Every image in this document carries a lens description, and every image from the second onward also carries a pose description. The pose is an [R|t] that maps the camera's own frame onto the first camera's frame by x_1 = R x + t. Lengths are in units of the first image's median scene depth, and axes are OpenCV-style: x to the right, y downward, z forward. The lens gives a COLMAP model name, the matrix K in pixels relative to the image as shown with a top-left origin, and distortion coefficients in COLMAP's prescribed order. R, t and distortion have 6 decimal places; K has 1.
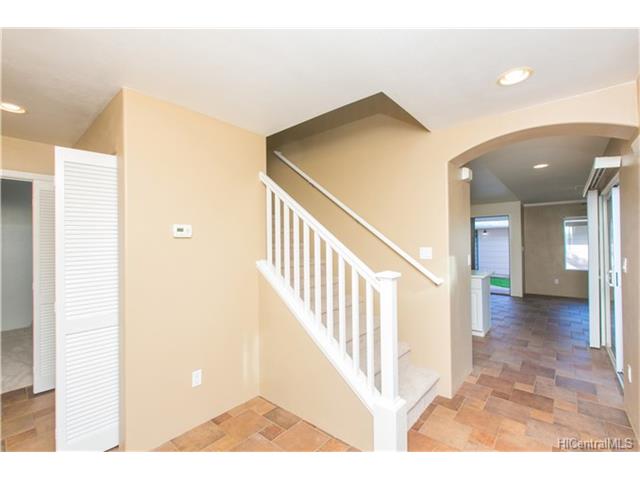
lens RADIAL K [[293.6, 0, 320.0], [0, 293.6, 240.0], [0, 0, 1]] dist [0.000158, 0.000106]
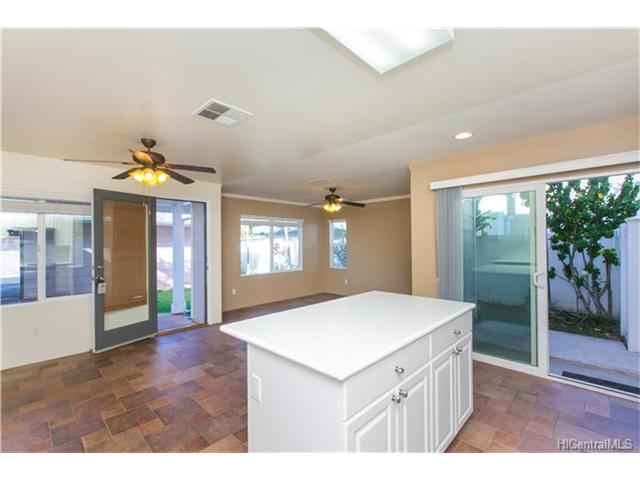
lens RADIAL K [[290.1, 0, 321.1], [0, 290.1, 240.3], [0, 0, 1]] dist [0.001175, -0.000243]
pose [[0.071235, 0.022275, 0.997211, 0.008274], [-0.007203, 0.999736, -0.021817, 0.014388], [-0.997434, -0.005629, 0.071376, 0.715052]]
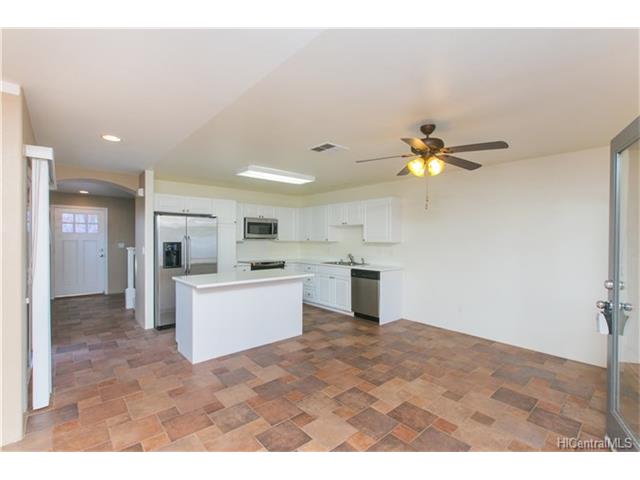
lens RADIAL K [[293.6, 0, 320.0], [0, 293.6, 240.0], [0, 0, 1]] dist [0.000158, 0.000106]
pose [[-0.154486, 0.015421, -0.987875, 0.781379], [0.011844, 0.999835, 0.013755, 0.004260], [0.987924, -0.009575, -0.154644, 0.906281]]
